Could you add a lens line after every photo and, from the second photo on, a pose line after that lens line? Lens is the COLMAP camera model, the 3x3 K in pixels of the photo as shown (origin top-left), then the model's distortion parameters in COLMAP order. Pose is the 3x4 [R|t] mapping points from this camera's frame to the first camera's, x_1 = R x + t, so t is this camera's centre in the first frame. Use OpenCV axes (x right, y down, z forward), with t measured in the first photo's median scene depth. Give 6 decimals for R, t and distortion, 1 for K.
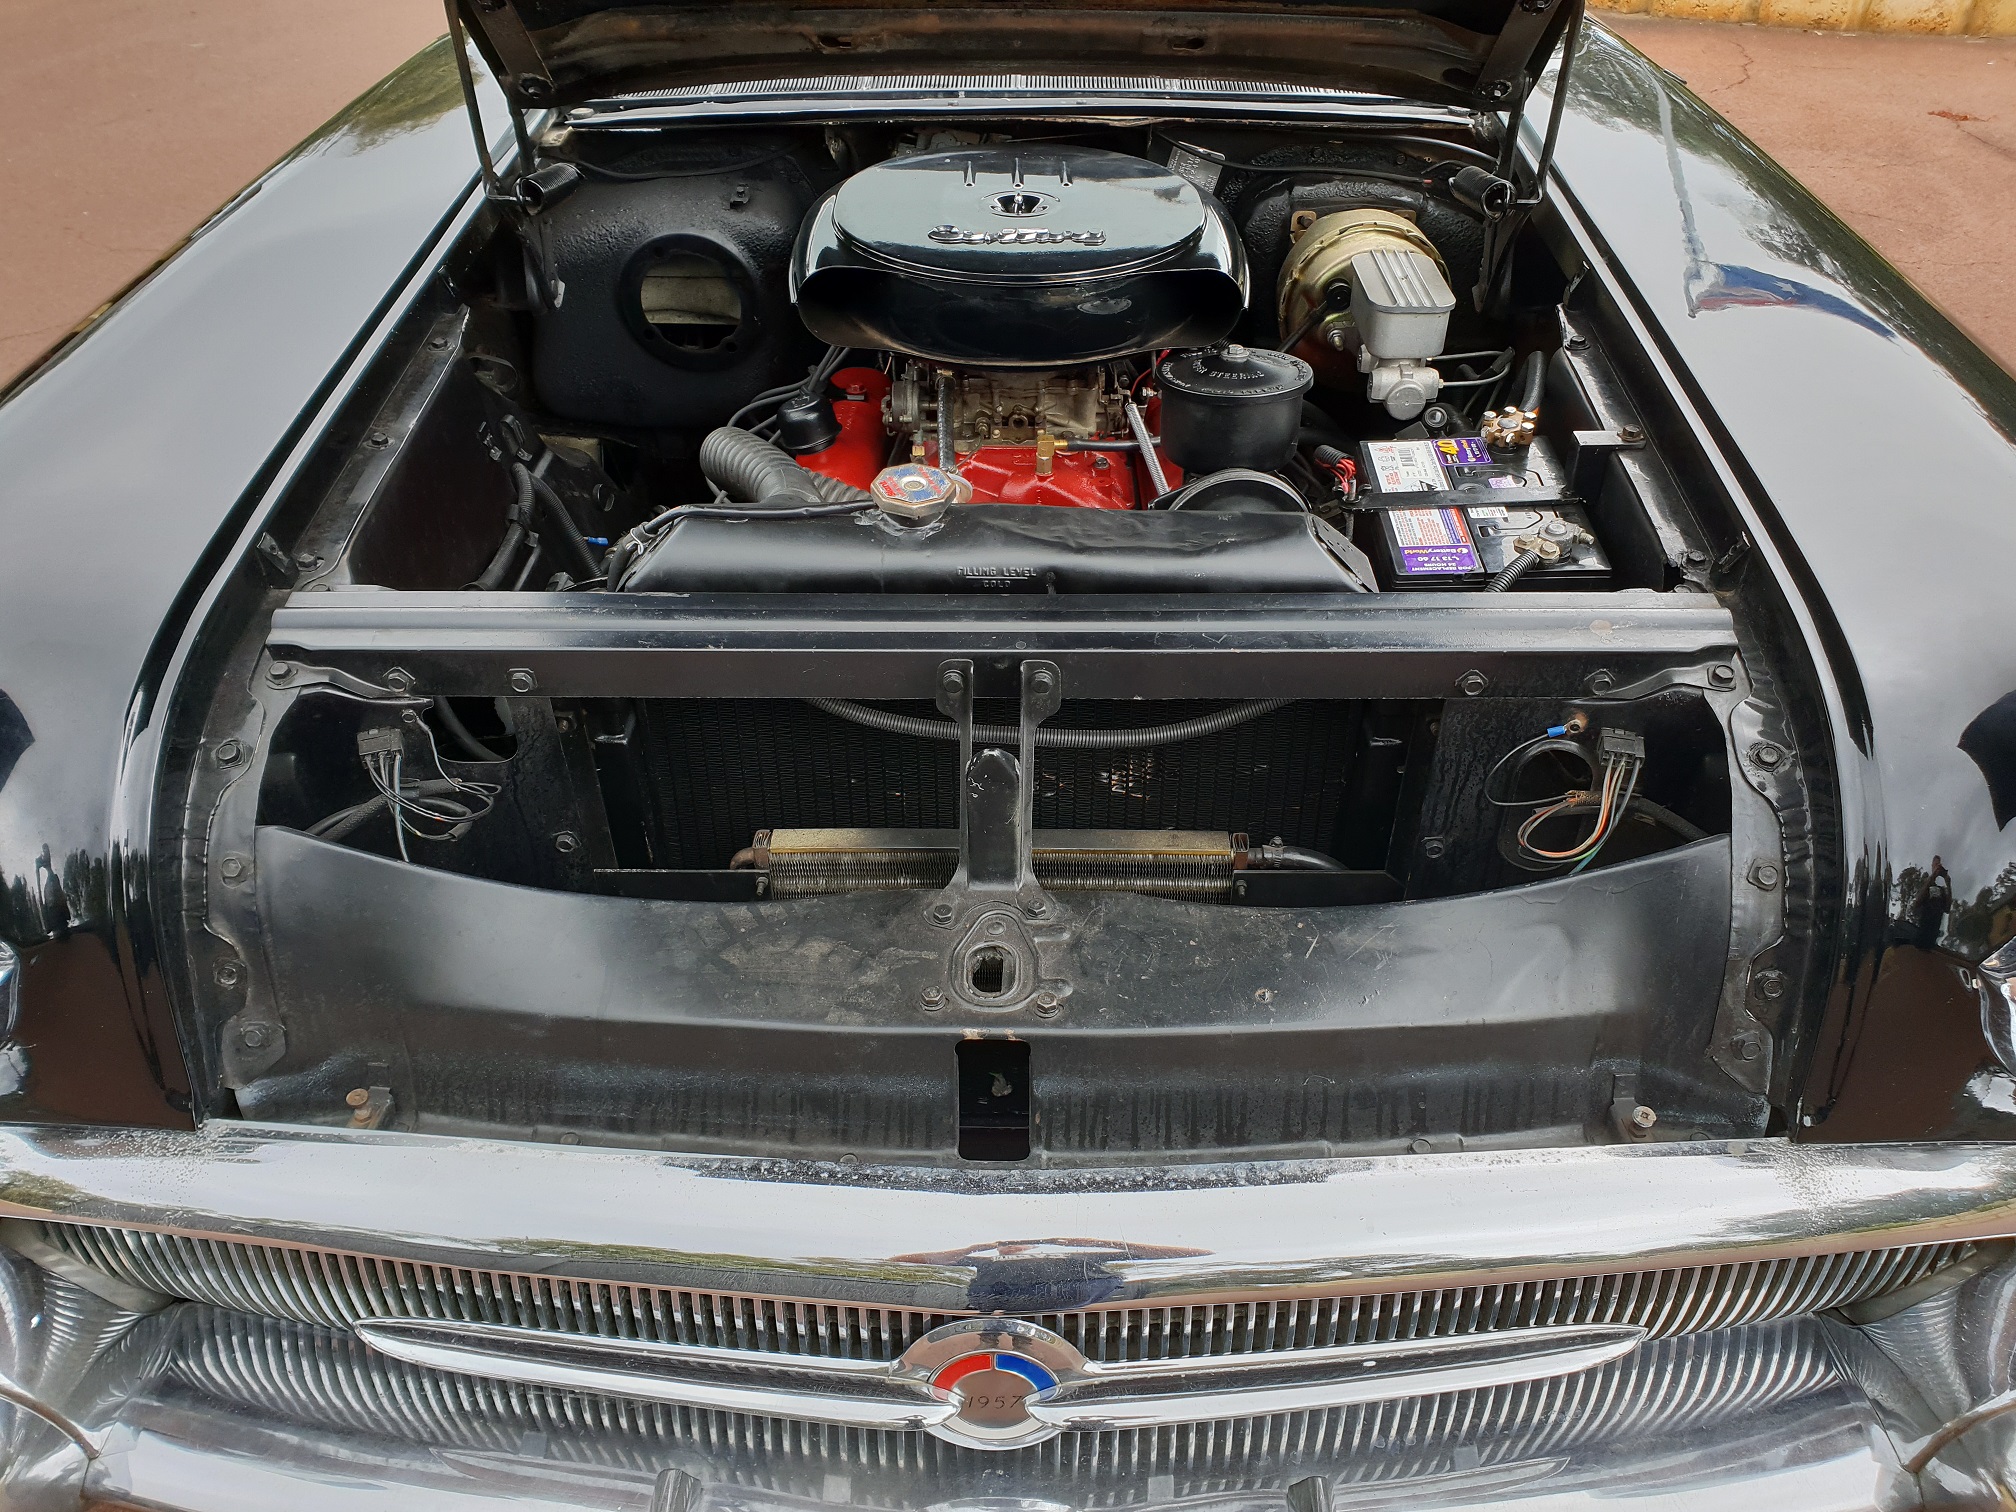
lens RADIAL K [[1494.5, 0, 1051.9], [0, 1494.5, 754.5], [0, 0, 1]] dist [0.010896, 0.007162]
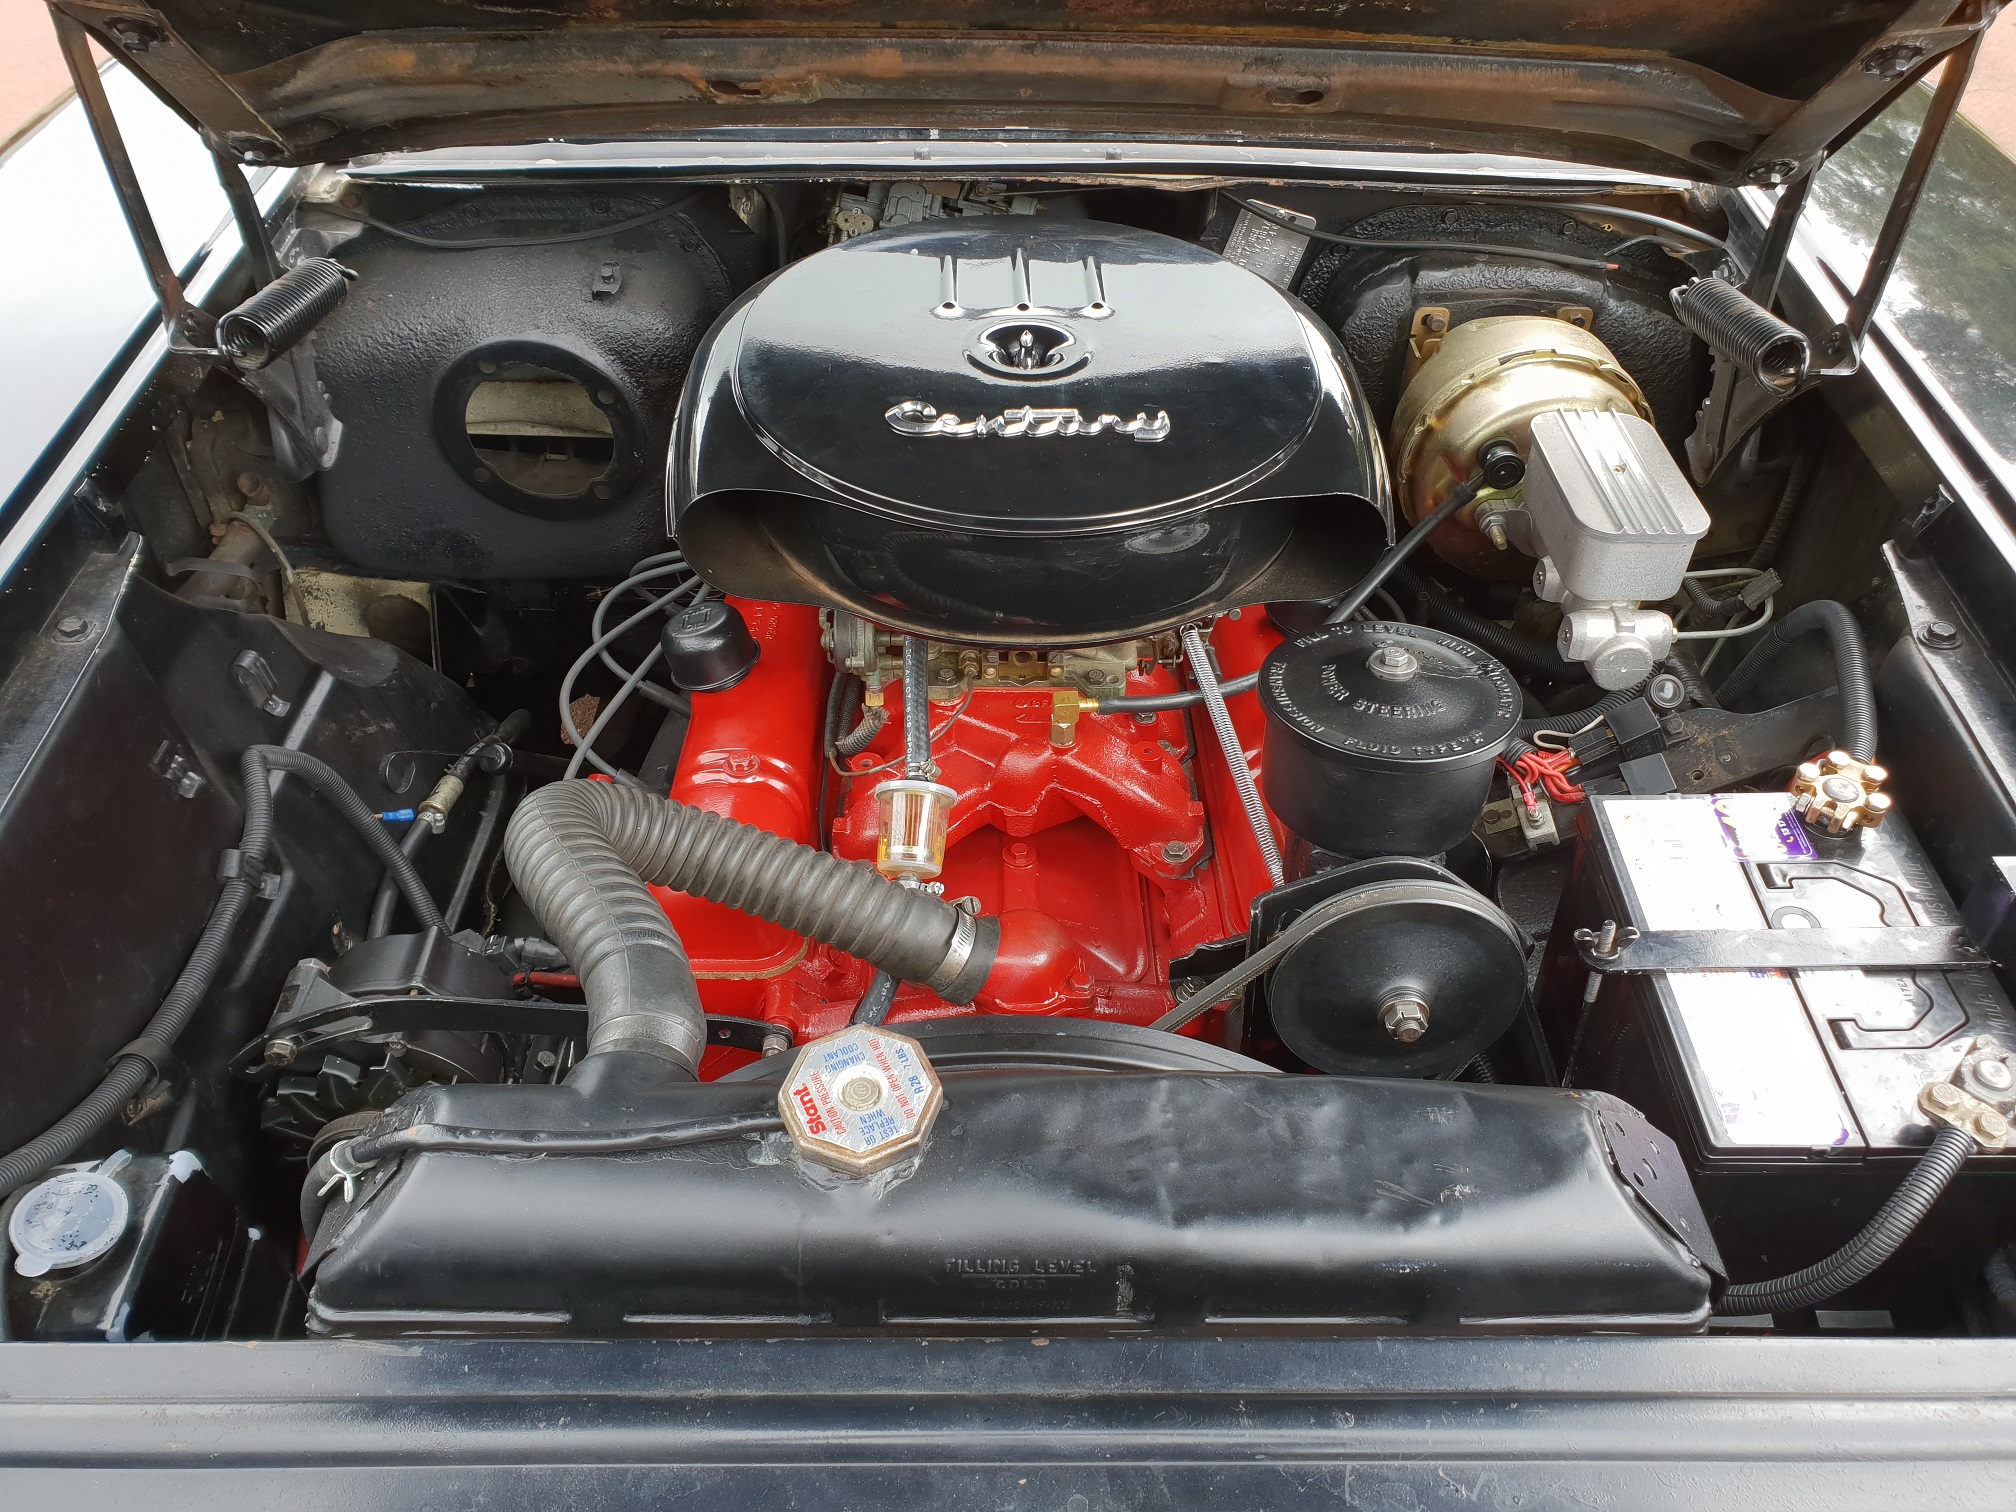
lens RADIAL K [[1494.5, 0, 1051.9], [0, 1494.5, 754.5], [0, 0, 1]] dist [0.010896, 0.007162]
pose [[0.999645, -0.000824, 0.026628, -0.029269], [-0.001357, 0.996651, 0.081761, -0.248277], [-0.026606, -0.081768, 0.996296, 0.349029]]
